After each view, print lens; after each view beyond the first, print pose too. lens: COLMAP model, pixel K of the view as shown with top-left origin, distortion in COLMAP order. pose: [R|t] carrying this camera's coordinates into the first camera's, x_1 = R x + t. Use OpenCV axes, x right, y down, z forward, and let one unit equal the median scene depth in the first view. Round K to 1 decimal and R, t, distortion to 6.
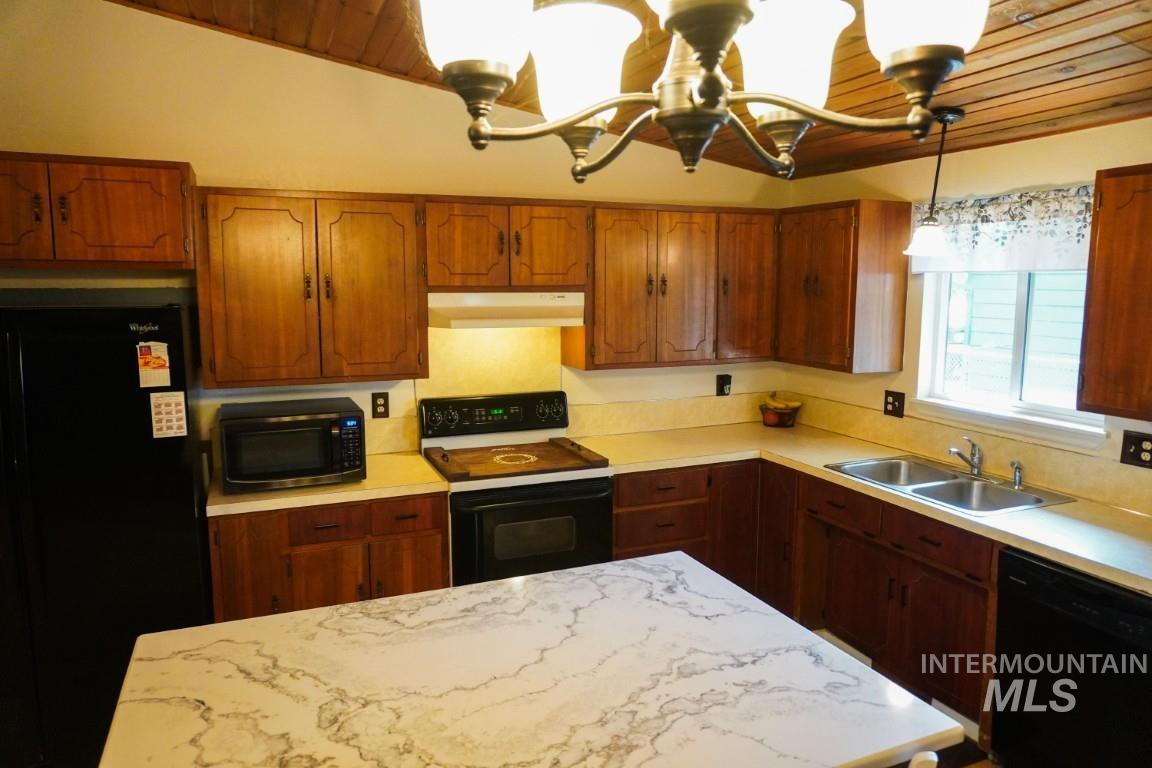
lens RADIAL K [[770.3, 0, 578.1], [0, 770.3, 386.7], [0, 0, 1]] dist [-0.003723, -0.000259]
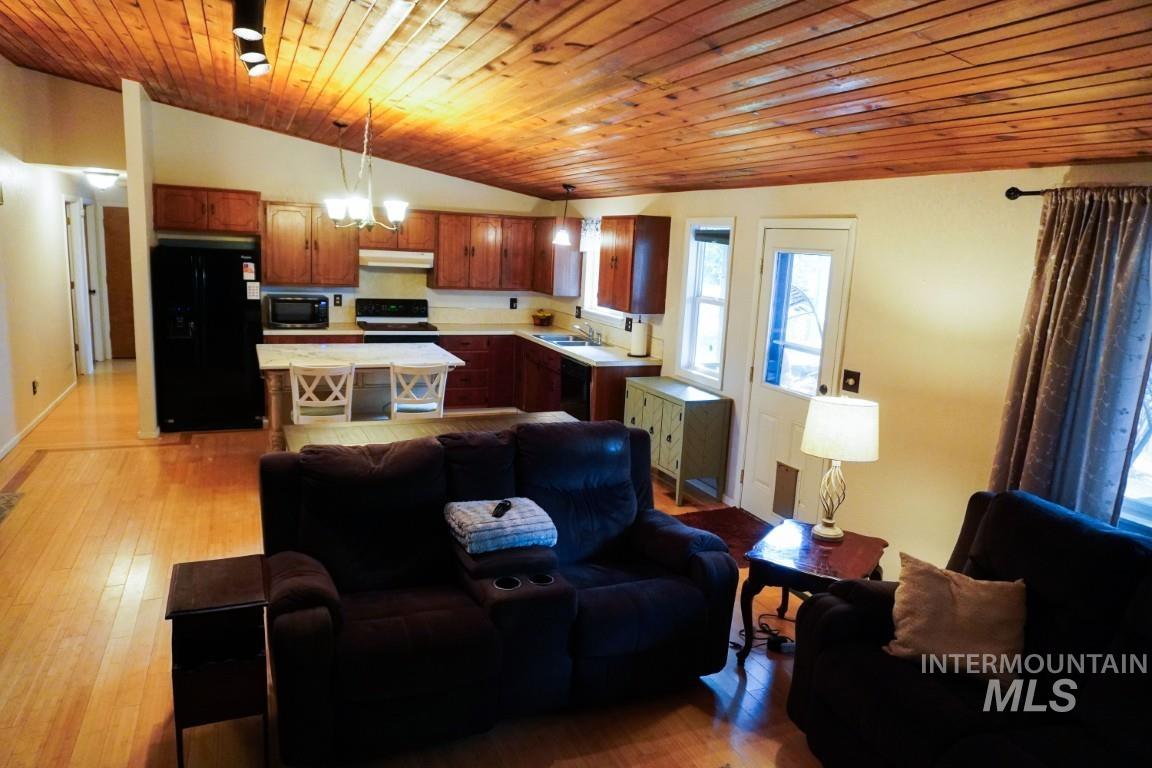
lens RADIAL K [[770.3, 0, 573.3], [0, 770.3, 381.6], [0, 0, 1]] dist [-0.003723, -0.000259]
pose [[0.998837, 0.047288, 0.009409, 0.406002], [-0.047606, 0.998177, 0.037100, 0.143493], [-0.007637, -0.037505, 0.999267, -1.212474]]
